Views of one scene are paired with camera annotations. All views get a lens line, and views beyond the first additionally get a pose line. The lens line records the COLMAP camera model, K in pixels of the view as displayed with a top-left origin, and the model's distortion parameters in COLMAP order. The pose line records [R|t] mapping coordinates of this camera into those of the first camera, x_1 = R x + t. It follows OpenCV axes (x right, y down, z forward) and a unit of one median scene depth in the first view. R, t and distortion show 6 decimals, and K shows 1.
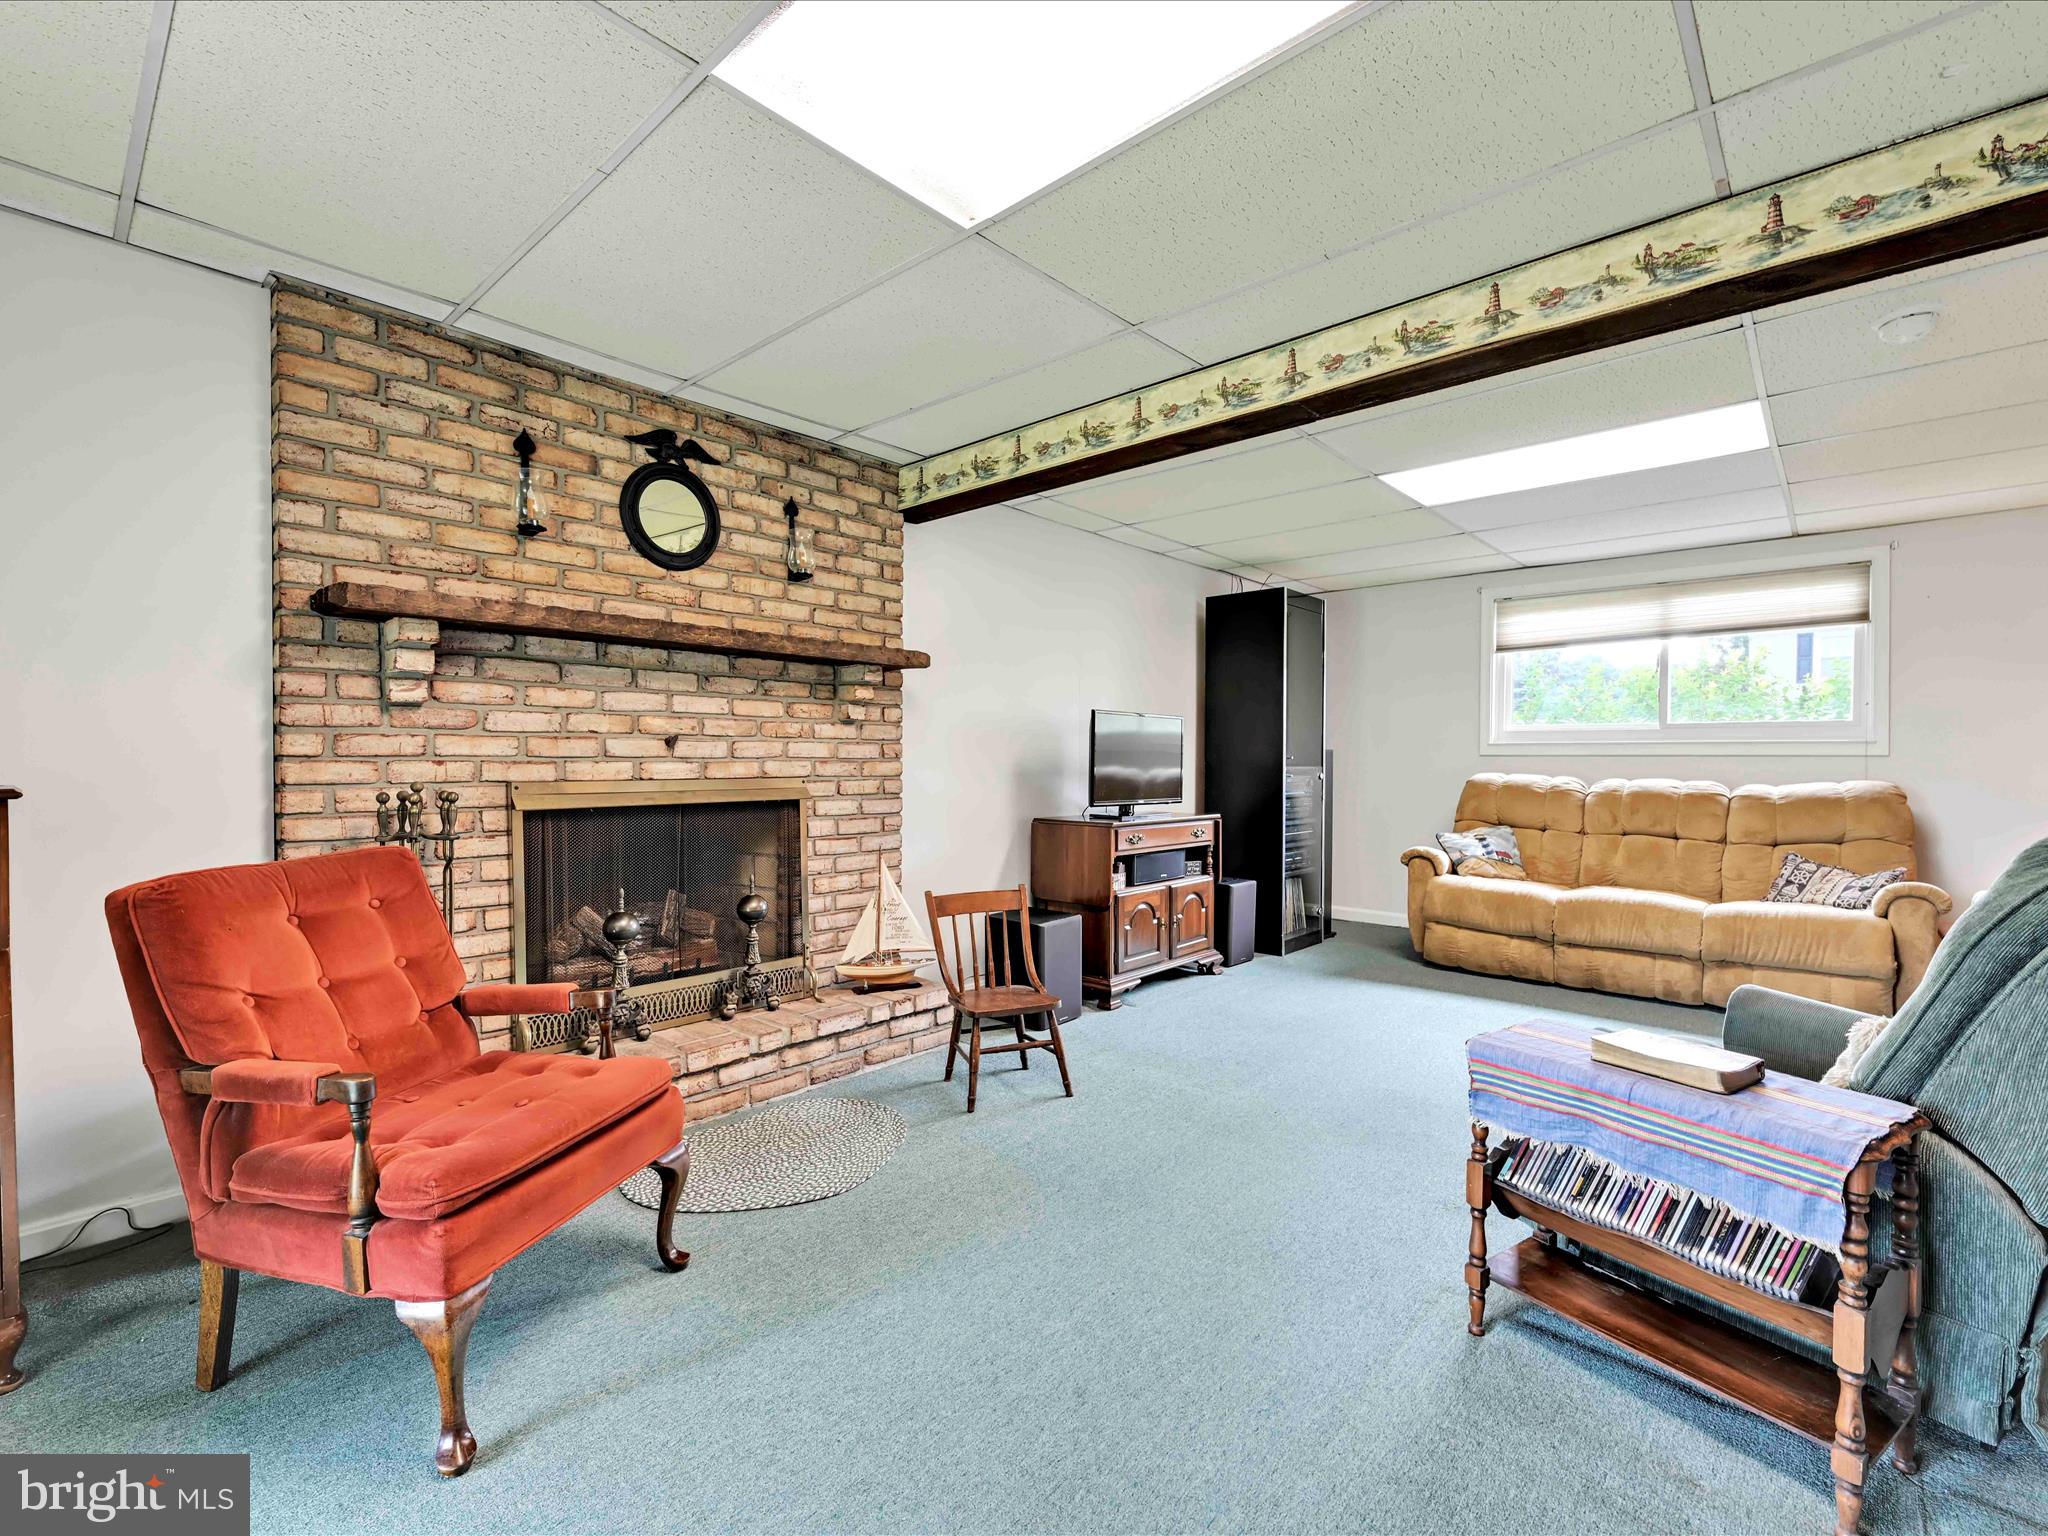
lens RADIAL K [[909.7, 0, 1019.5], [0, 909.7, 761.7], [0, 0, 1]] dist [-0.001940, -0.000202]
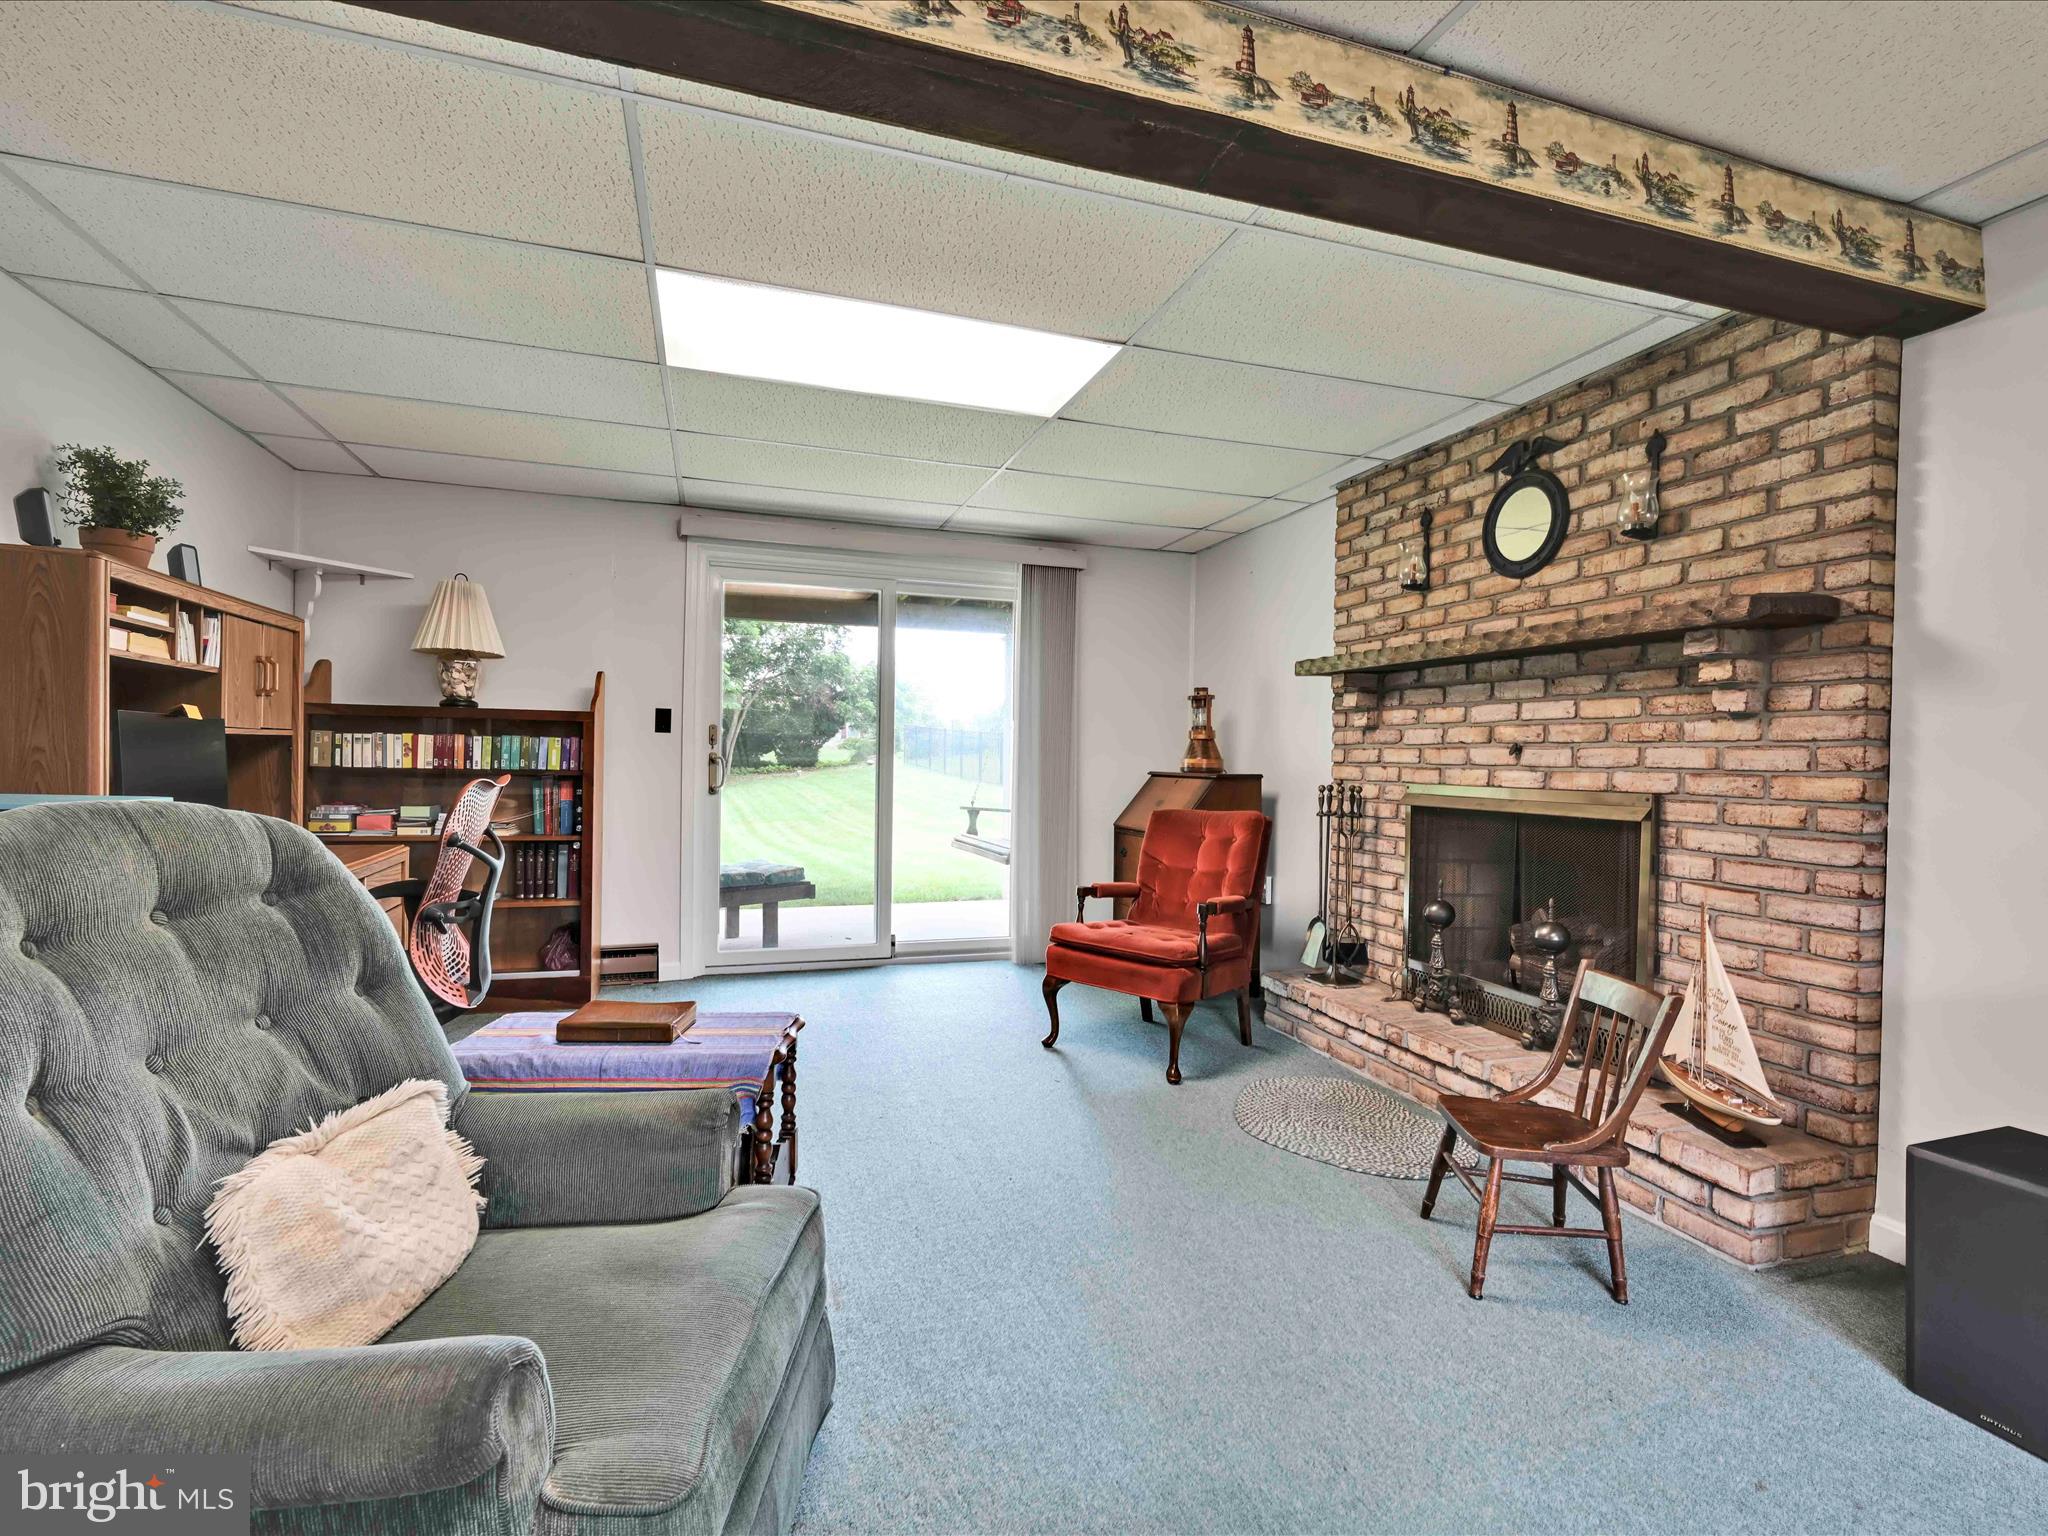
lens RADIAL K [[909.7, 0, 1015.4], [0, 909.7, 765.0], [0, 0, 1]] dist [-0.001940, -0.000202]
pose [[-0.486832, -0.007730, -0.873461, 0.736393], [-0.027462, 0.999602, 0.006460, 0.003066], [0.873064, 0.027132, -0.486850, 0.978282]]
